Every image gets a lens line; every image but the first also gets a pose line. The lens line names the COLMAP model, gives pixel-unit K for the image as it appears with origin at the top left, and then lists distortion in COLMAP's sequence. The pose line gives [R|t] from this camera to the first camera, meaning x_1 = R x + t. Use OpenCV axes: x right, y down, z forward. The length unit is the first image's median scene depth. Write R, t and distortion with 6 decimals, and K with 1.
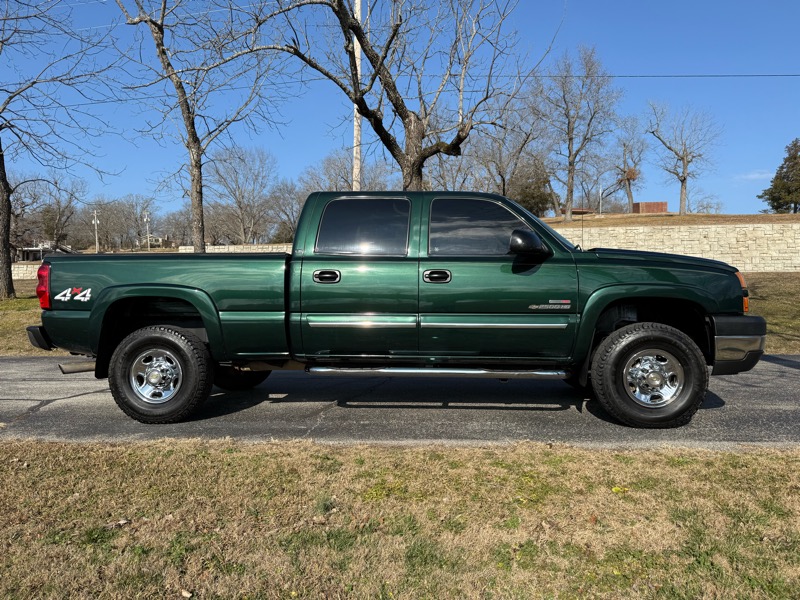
lens RADIAL K [[572.8, 0, 400.0], [0, 572.8, 300.0], [0, 0, 1]] dist [0.001894, -0.005376]
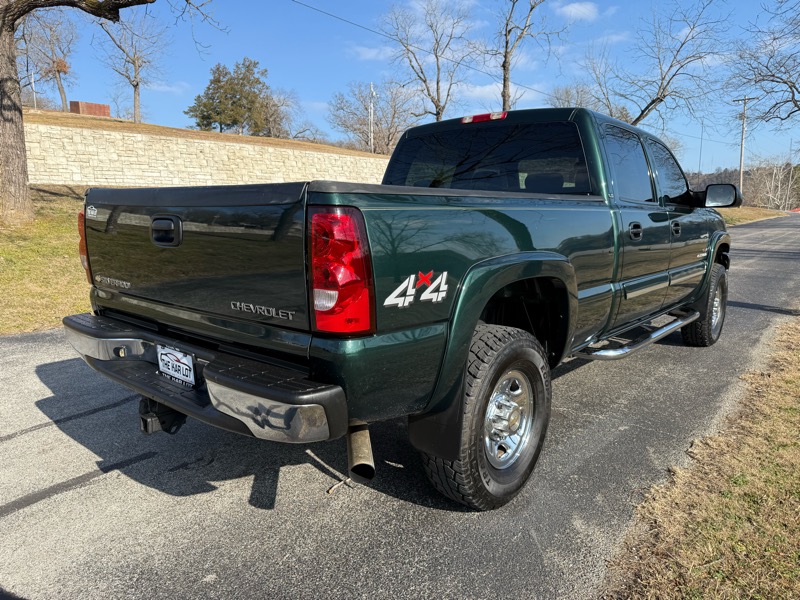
lens RADIAL K [[572.8, 0, 400.0], [0, 572.8, 300.0], [0, 0, 1]] dist [0.001894, -0.005376]
pose [[0.586972, -0.119062, 0.800805, -0.109052], [-0.008313, 0.988189, 0.153016, -0.007835], [-0.809565, -0.096473, 0.579049, 0.091422]]
